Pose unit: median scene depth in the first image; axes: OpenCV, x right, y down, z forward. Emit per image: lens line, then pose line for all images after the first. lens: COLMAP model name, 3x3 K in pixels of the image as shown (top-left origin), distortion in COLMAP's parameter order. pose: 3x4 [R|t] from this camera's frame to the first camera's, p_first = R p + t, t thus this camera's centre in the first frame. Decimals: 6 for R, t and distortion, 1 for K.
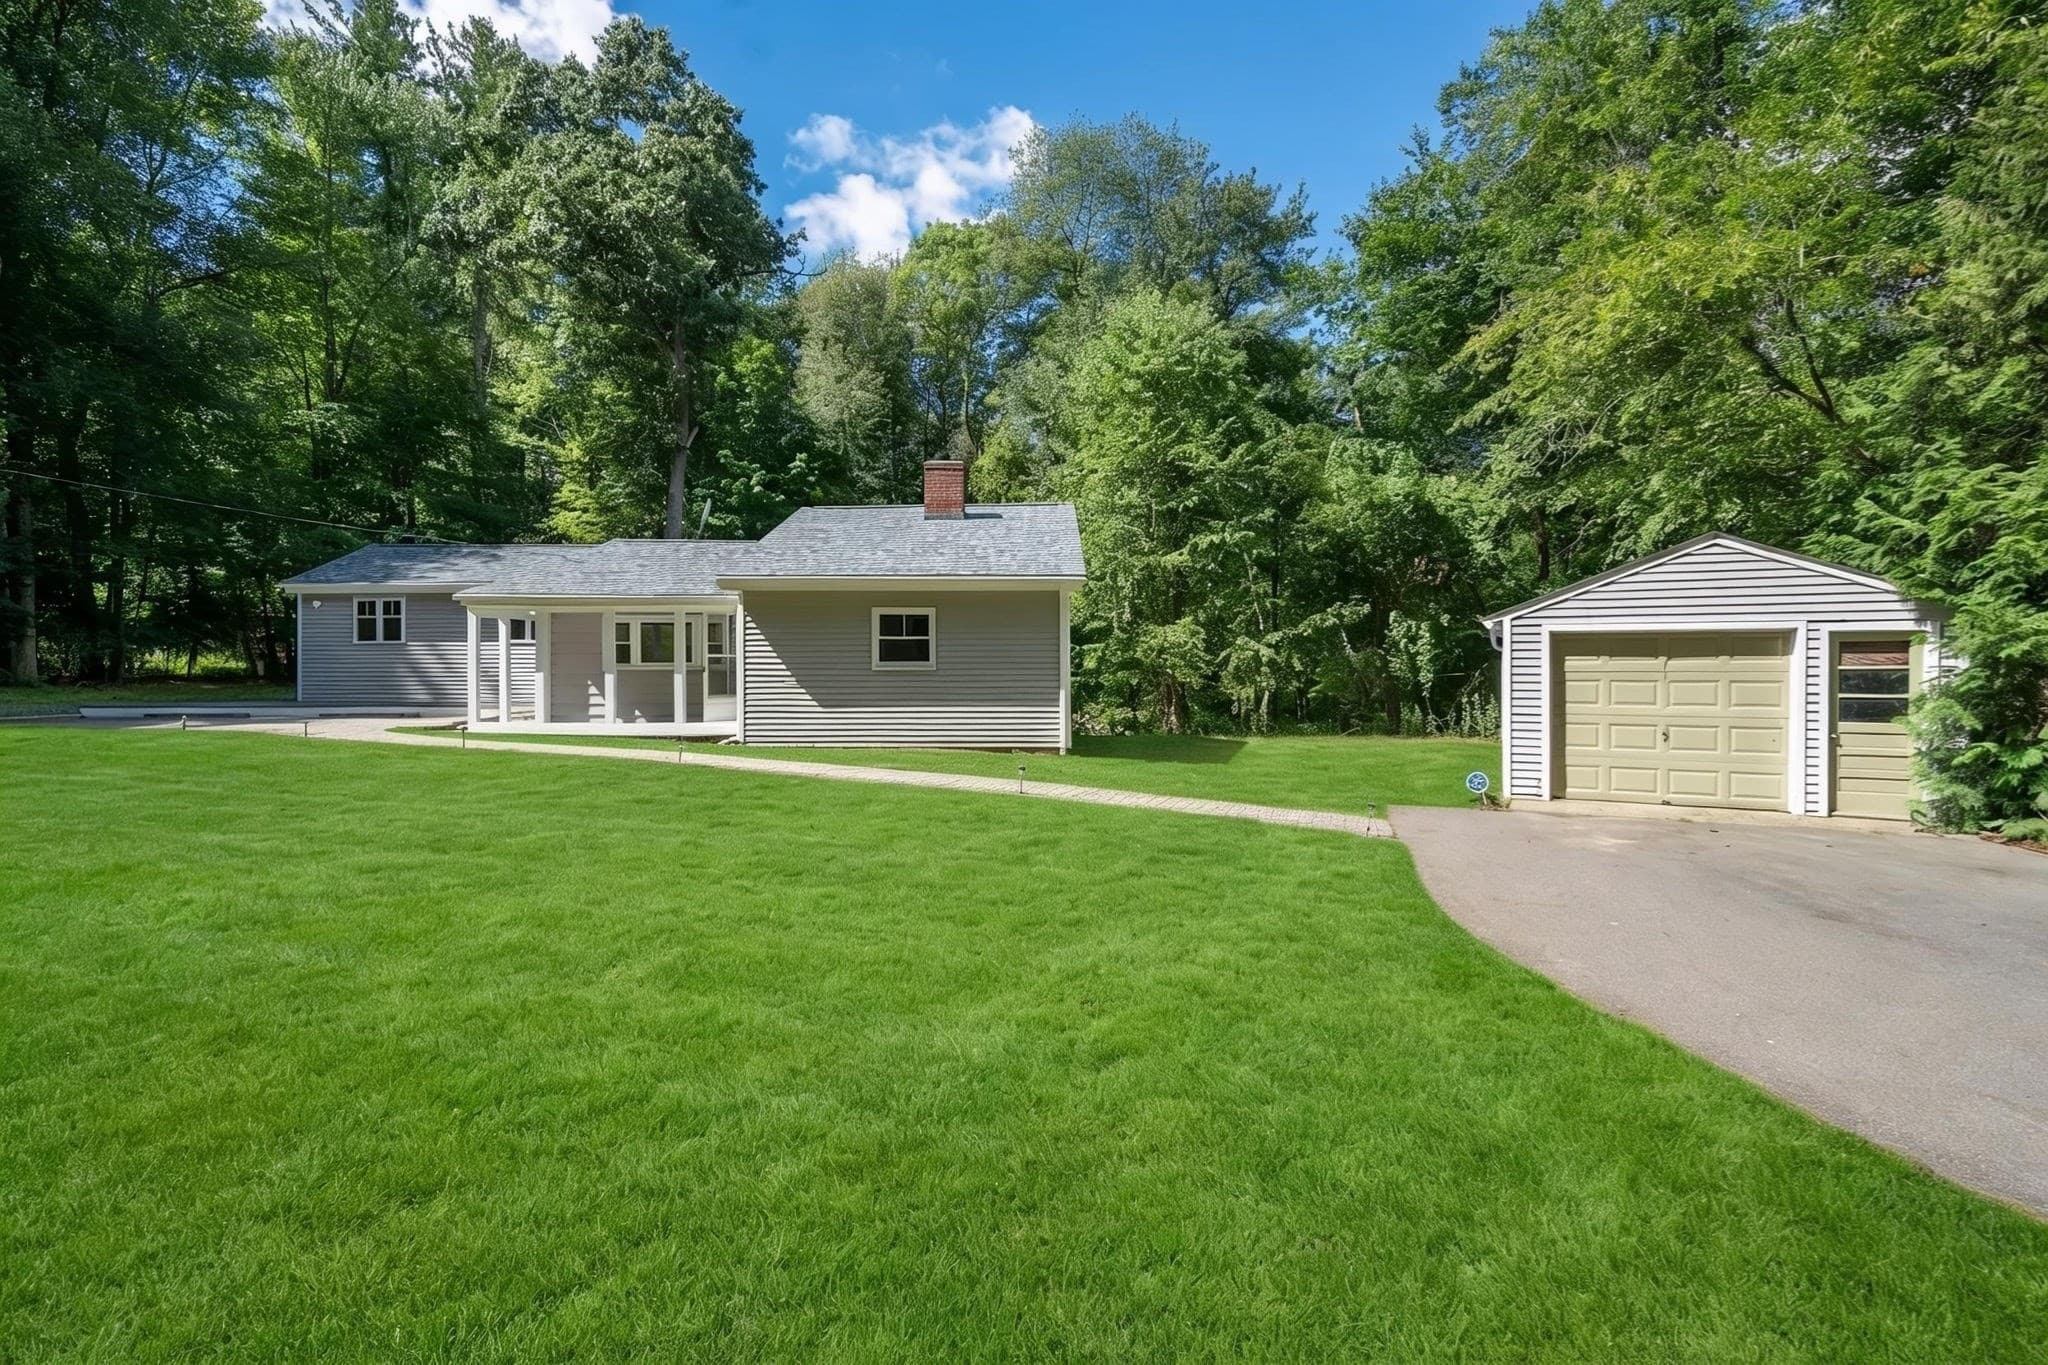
lens RADIAL K [[945.2, 0, 1035.9], [0, 945.2, 690.6], [0, 0, 1]] dist [0.010343, -0.001227]
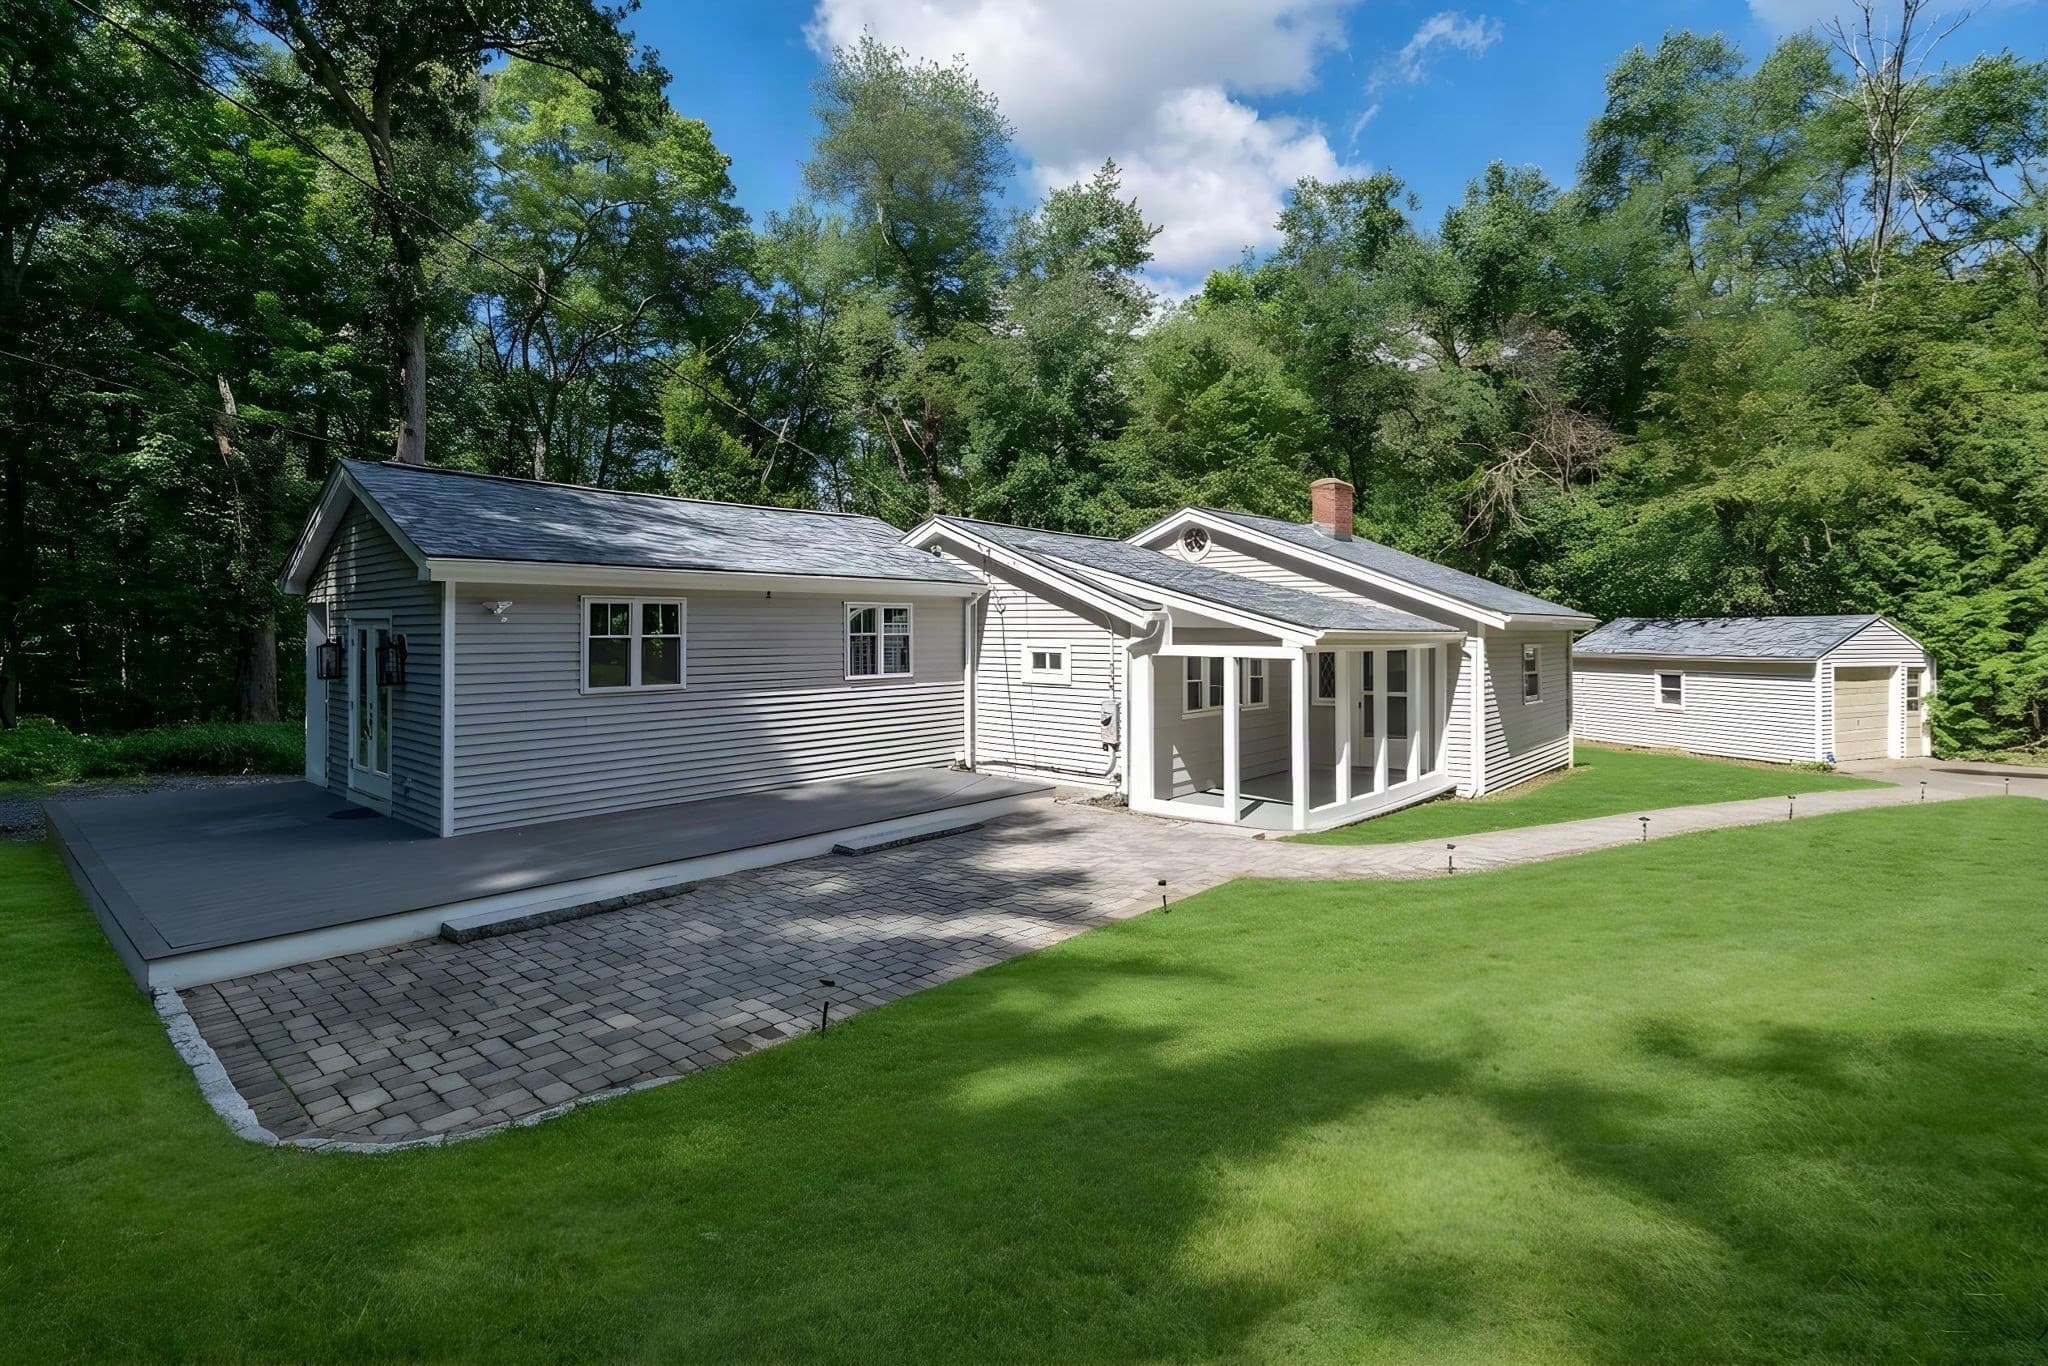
lens RADIAL K [[968.3, 0, 1023.1], [0, 968.3, 605.2], [0, 0, 1]] dist [0.011325, 0.001236]
pose [[0.641995, 0.022532, 0.766378, -1.112631], [0.022247, 0.998600, -0.047995, -0.076379], [-0.766386, 0.047862, 0.640594, 0.613623]]
